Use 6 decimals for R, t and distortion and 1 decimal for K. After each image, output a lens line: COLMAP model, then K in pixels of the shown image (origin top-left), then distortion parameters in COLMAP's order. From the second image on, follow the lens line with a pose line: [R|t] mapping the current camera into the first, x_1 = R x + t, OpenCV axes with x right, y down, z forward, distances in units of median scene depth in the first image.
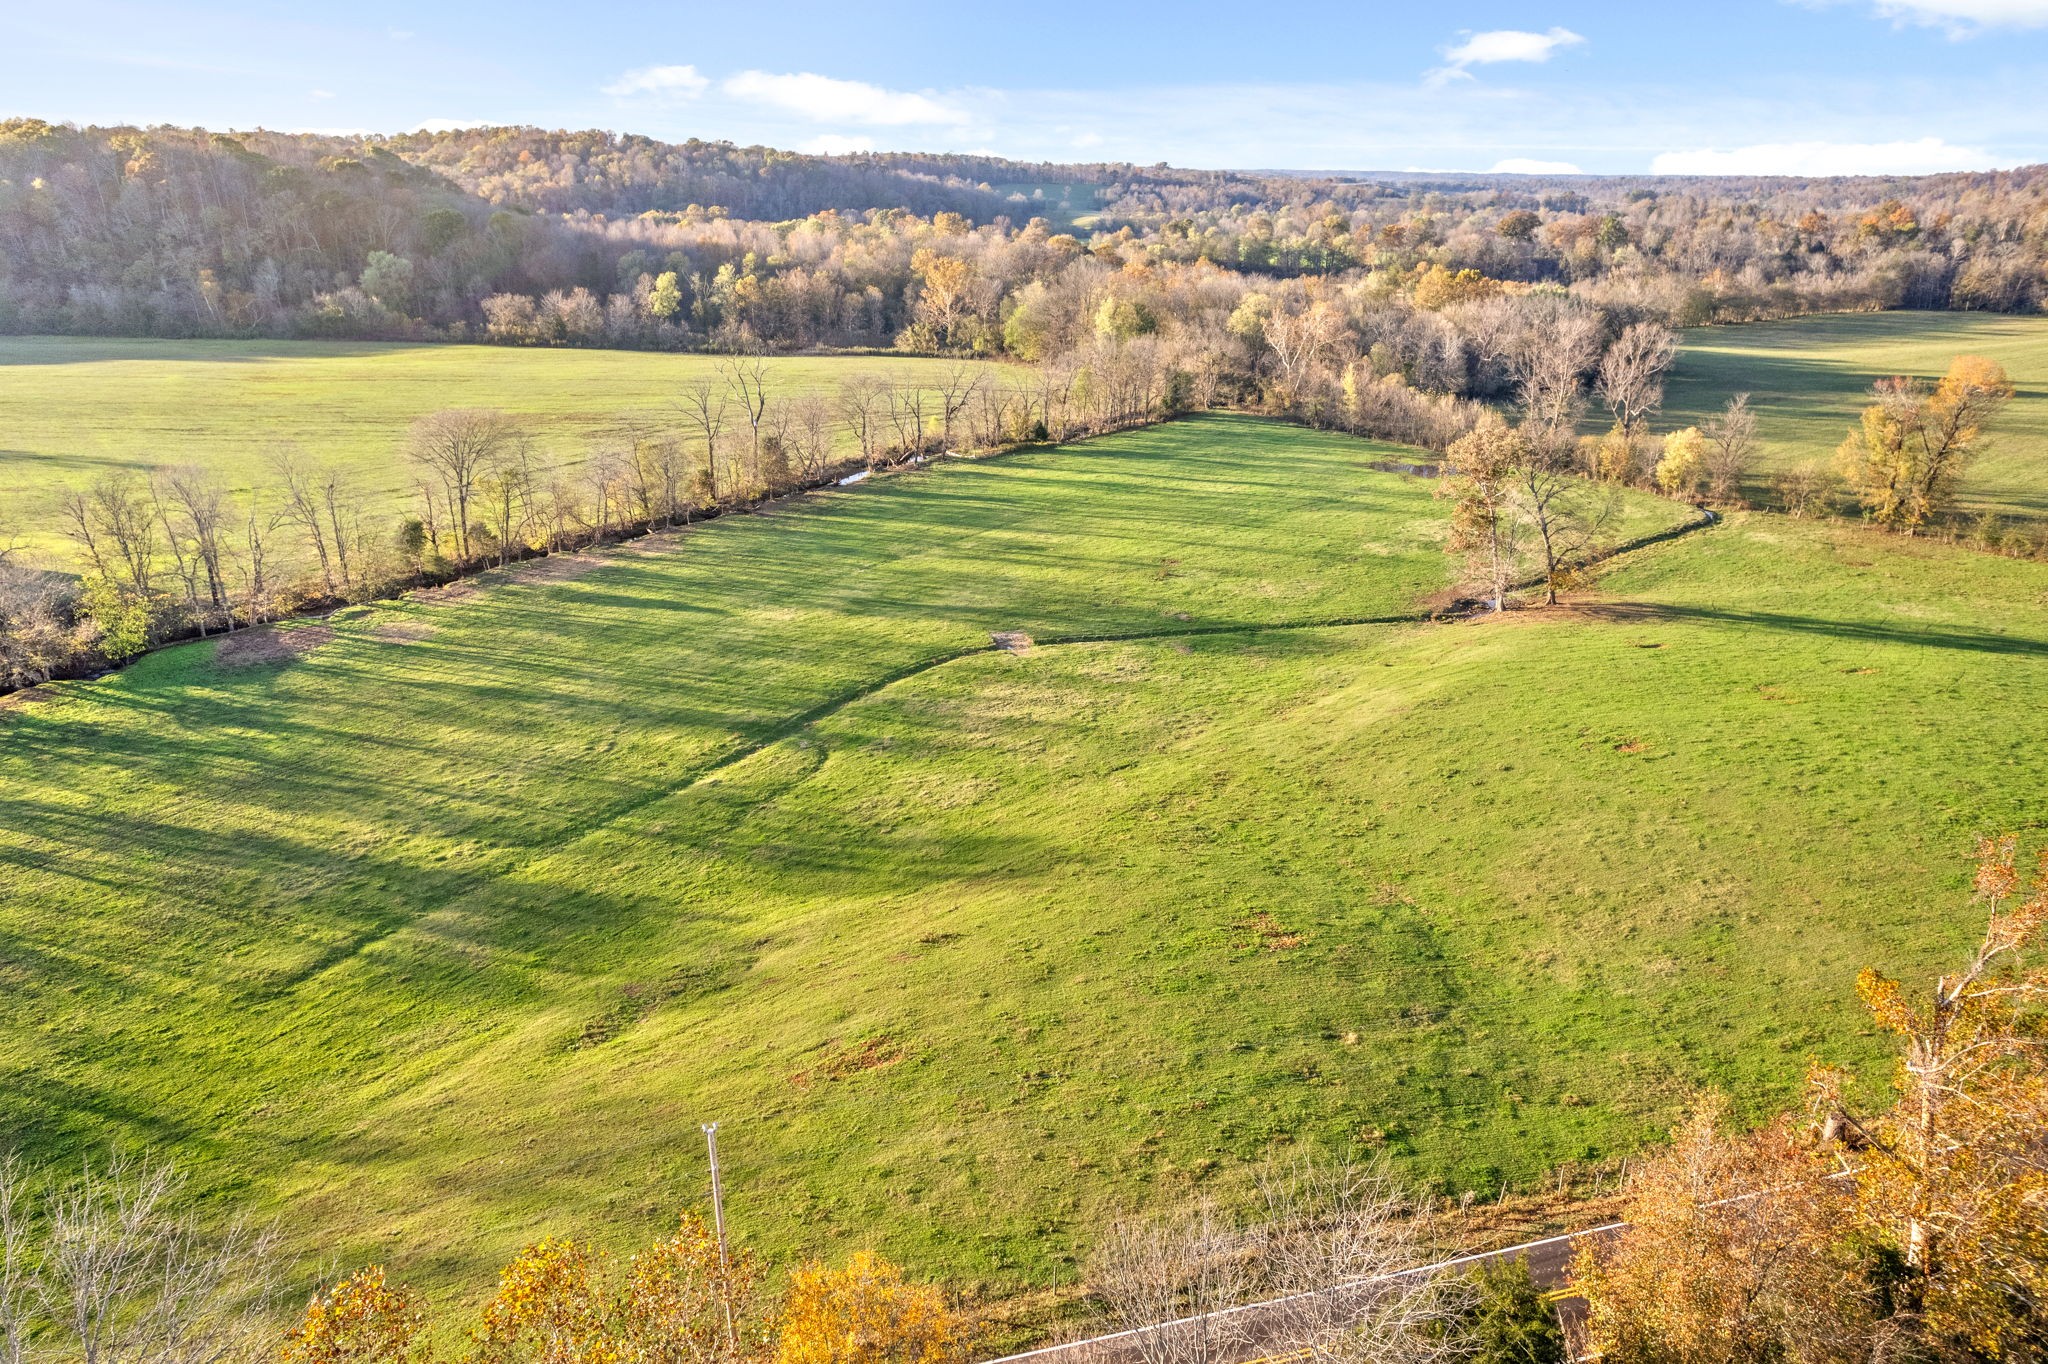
lens RADIAL K [[1345.0, 0, 1018.9], [0, 1345.0, 669.9], [0, 0, 1]] dist [-0.070293, 0.062680]
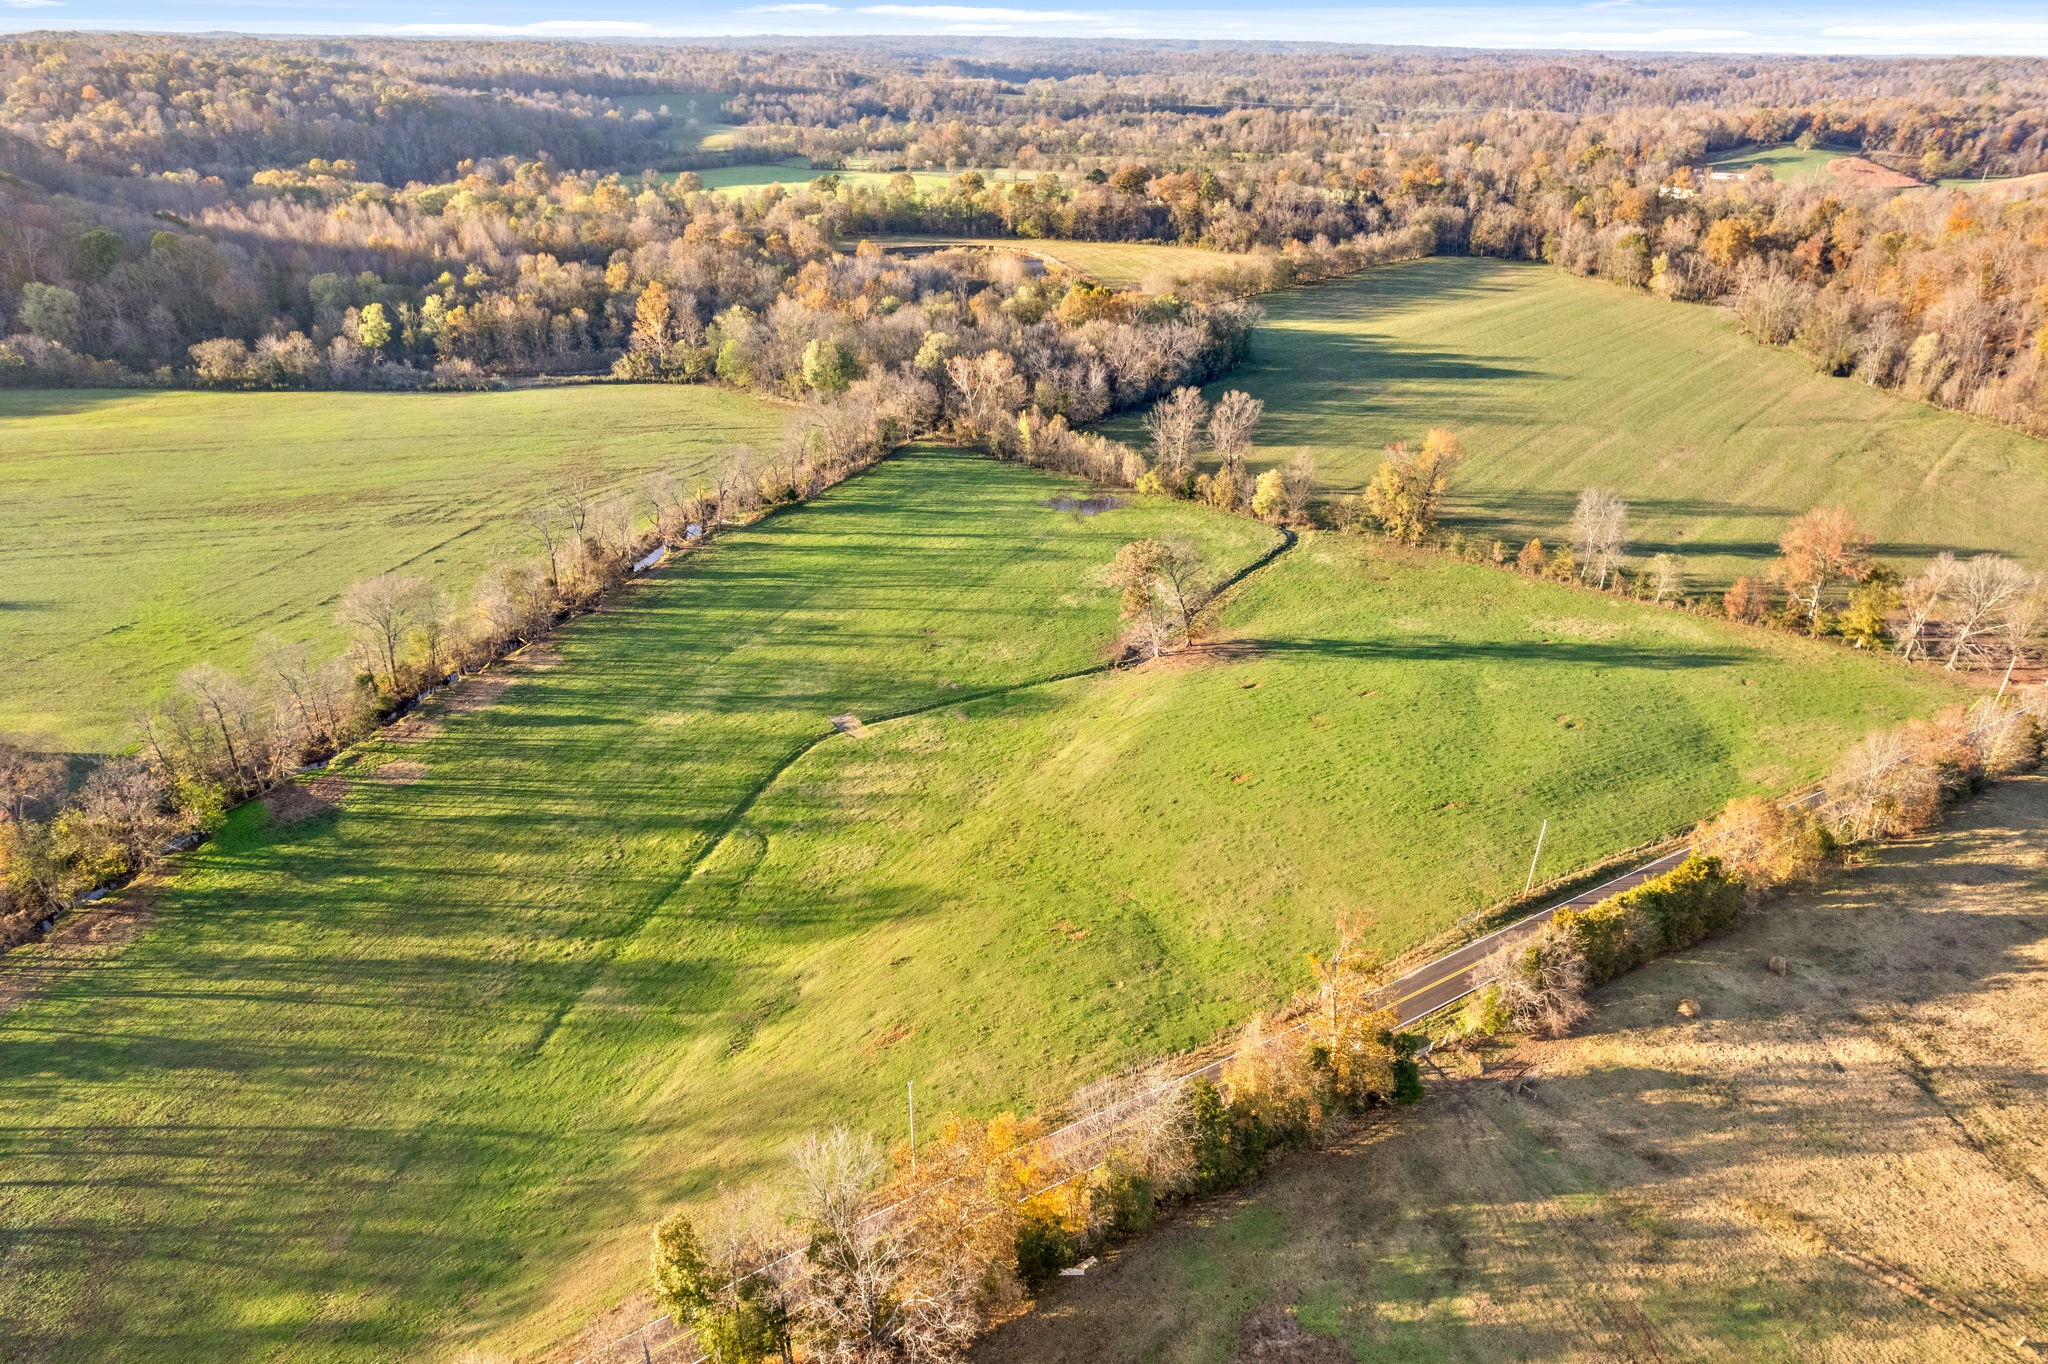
lens RADIAL K [[1345.0, 0, 1016.7], [0, 1345.0, 681.7], [0, 0, 1]] dist [-0.070293, 0.062680]
pose [[0.963630, -0.117702, 0.239923, -0.123112], [0.092615, 0.989232, 0.113321, -0.154290], [-0.250677, -0.086979, 0.964155, -0.326748]]
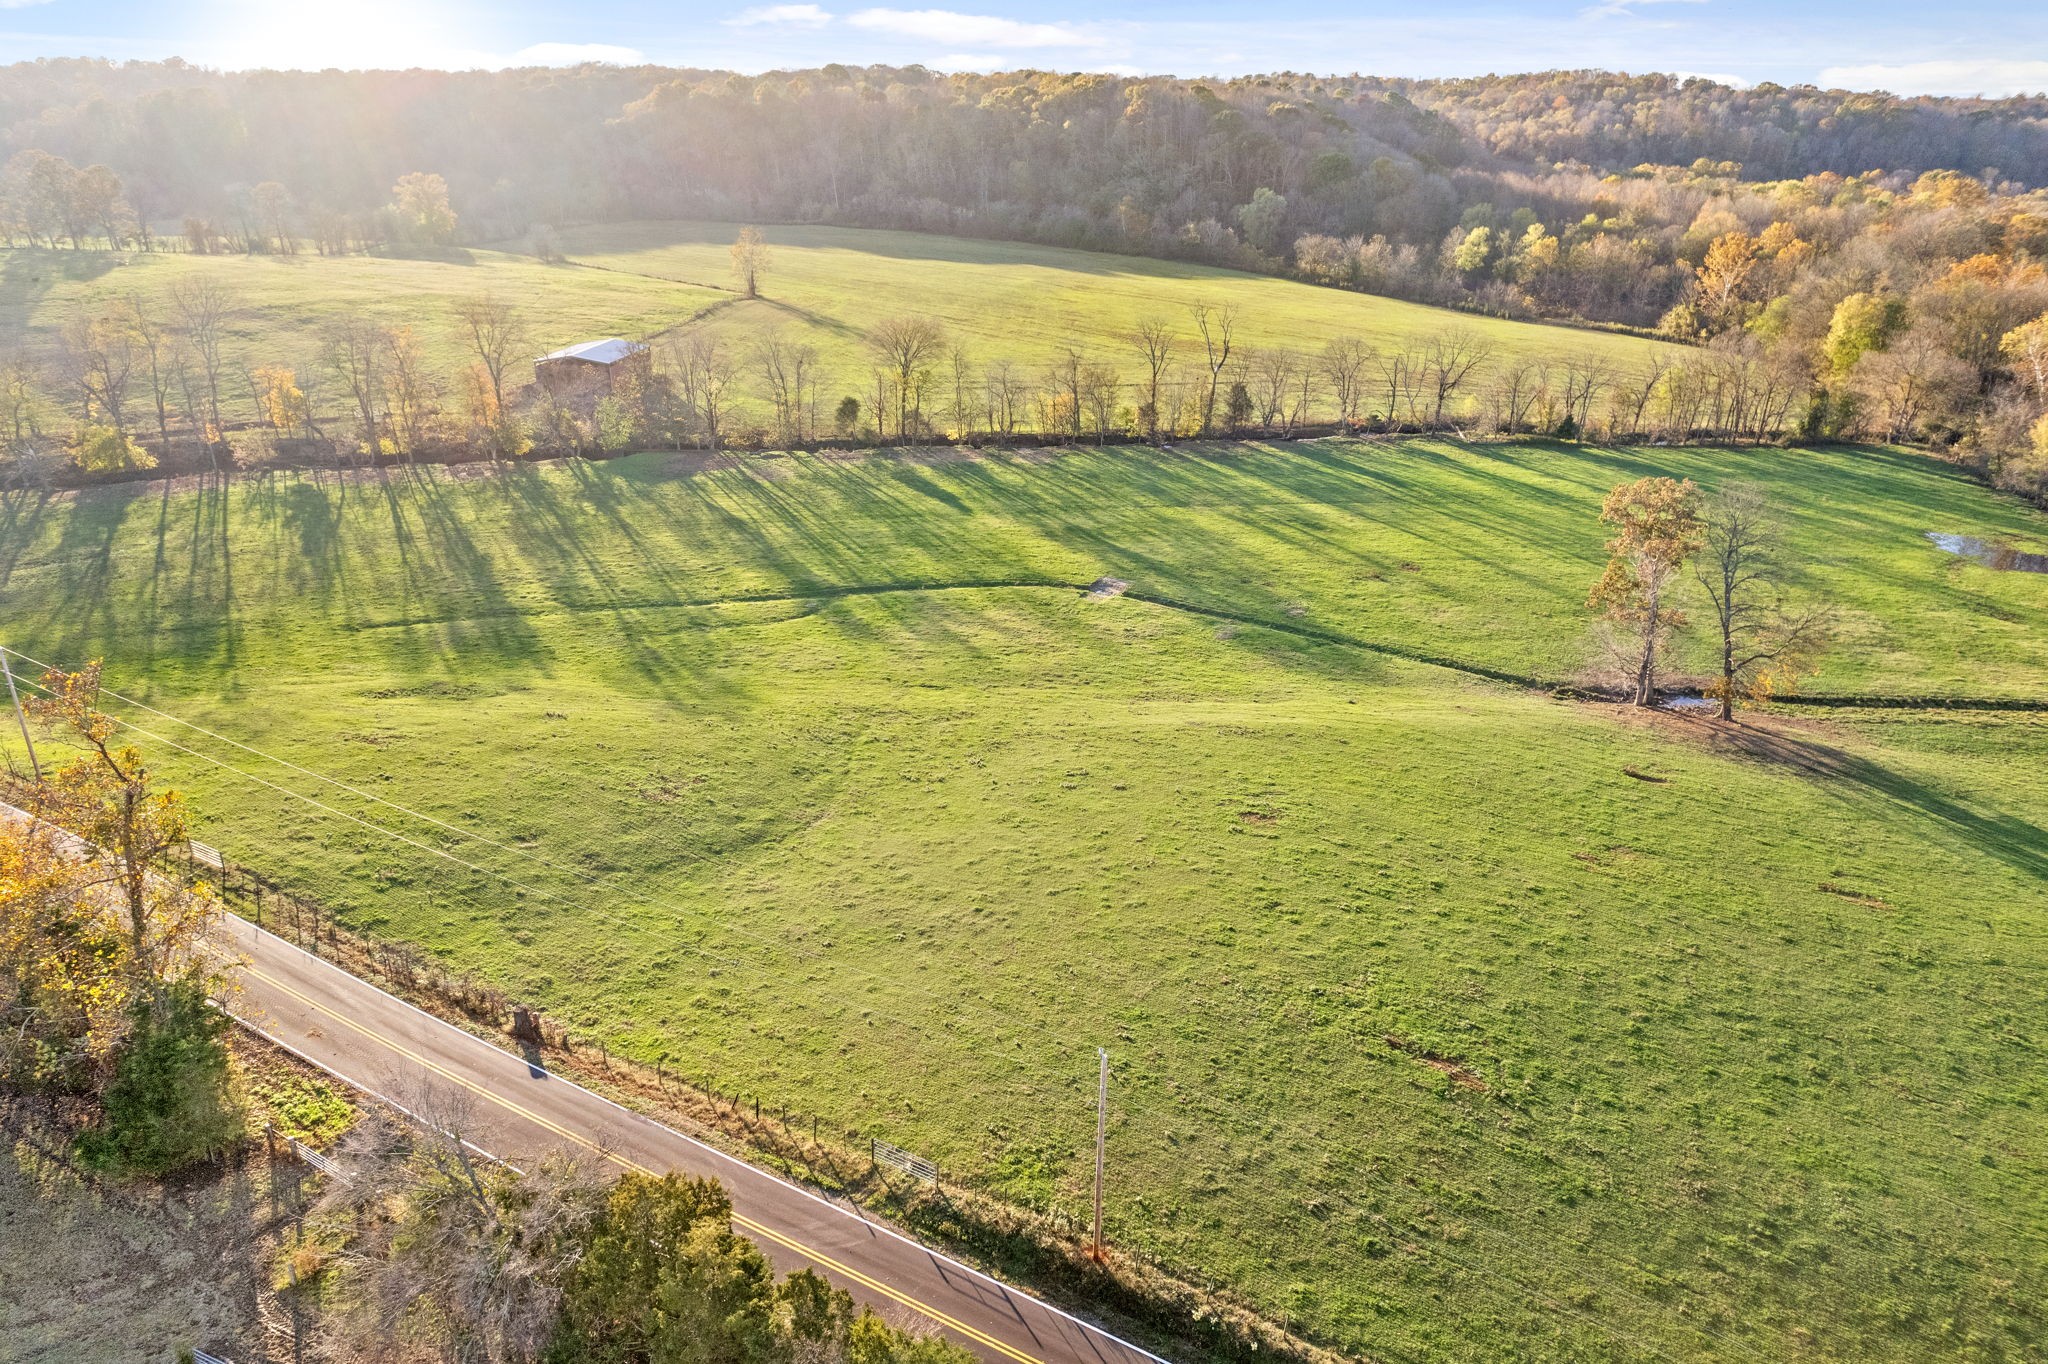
lens RADIAL K [[1345.0, 0, 1018.6], [0, 1345.0, 672.5], [0, 0, 1]] dist [-0.070293, 0.062680]
pose [[0.706415, 0.278290, -0.650793, 0.467691], [-0.251475, 0.958154, 0.136754, -0.060217], [0.661617, 0.067053, 0.746838, 0.117747]]
